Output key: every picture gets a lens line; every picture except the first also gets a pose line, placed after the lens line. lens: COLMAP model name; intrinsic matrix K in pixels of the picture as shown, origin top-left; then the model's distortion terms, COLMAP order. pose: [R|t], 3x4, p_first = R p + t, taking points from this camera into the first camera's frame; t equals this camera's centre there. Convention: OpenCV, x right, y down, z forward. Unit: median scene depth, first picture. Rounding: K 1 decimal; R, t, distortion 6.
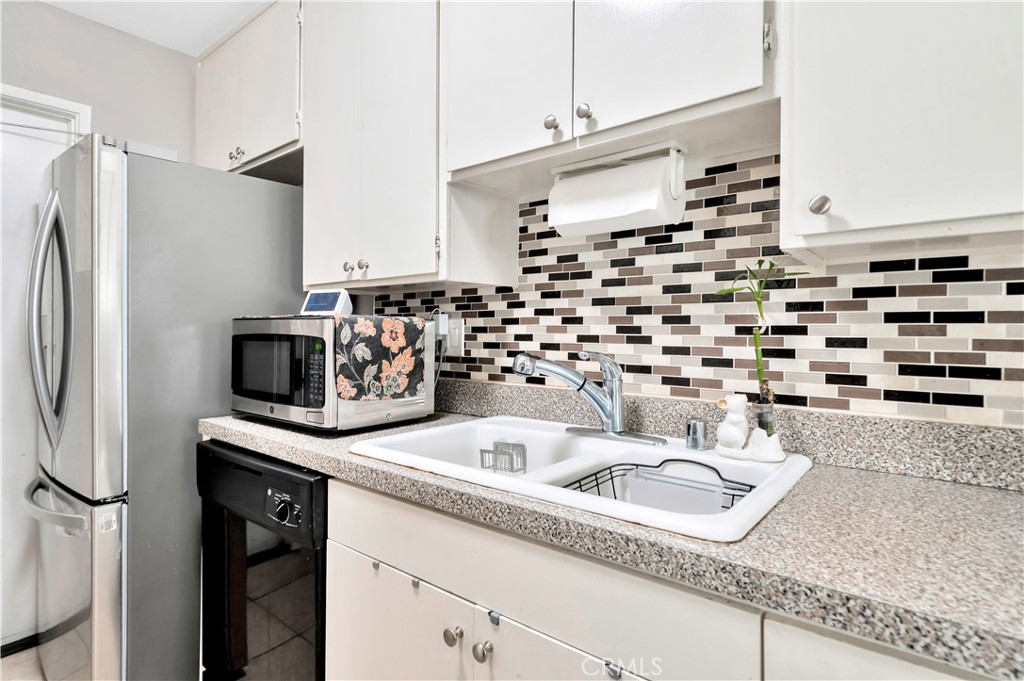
lens RADIAL K [[523.6, 0, 513.5], [0, 523.6, 331.3], [0, 0, 1]] dist [-0.005749, -0.000941]
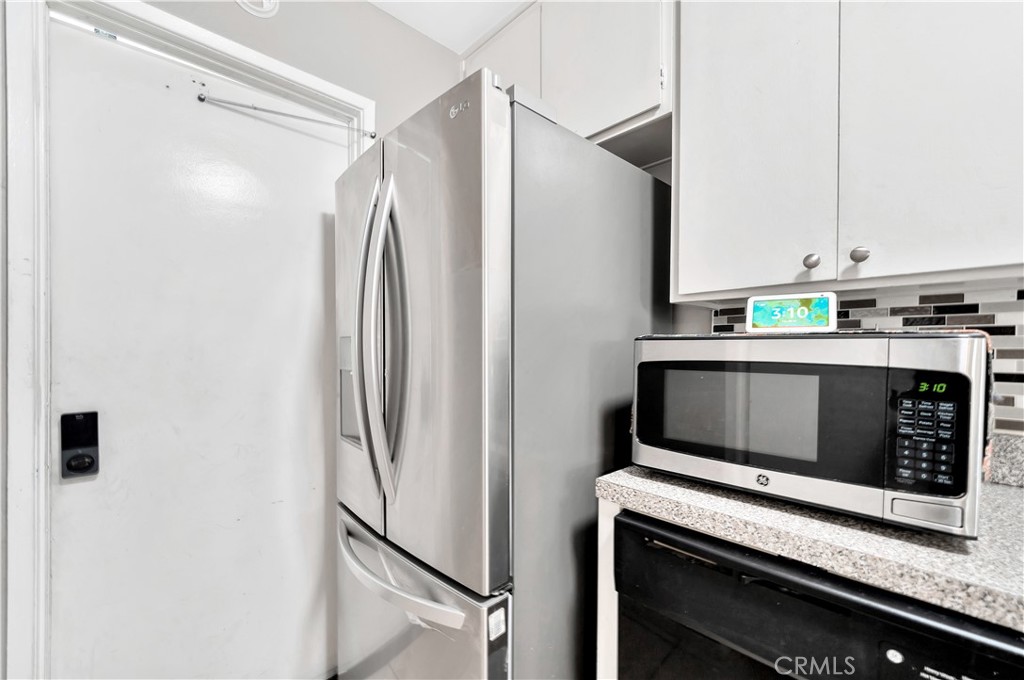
lens RADIAL K [[335.3, 0, 503.2], [0, 335.3, 365.9], [0, 0, 1]] dist [-0.006917, -0.000124]
pose [[0.997442, -0.000239, -0.071477, -0.731322], [0.004111, 0.998531, 0.054024, -0.012275], [0.071359, -0.054180, 0.995978, 0.560934]]
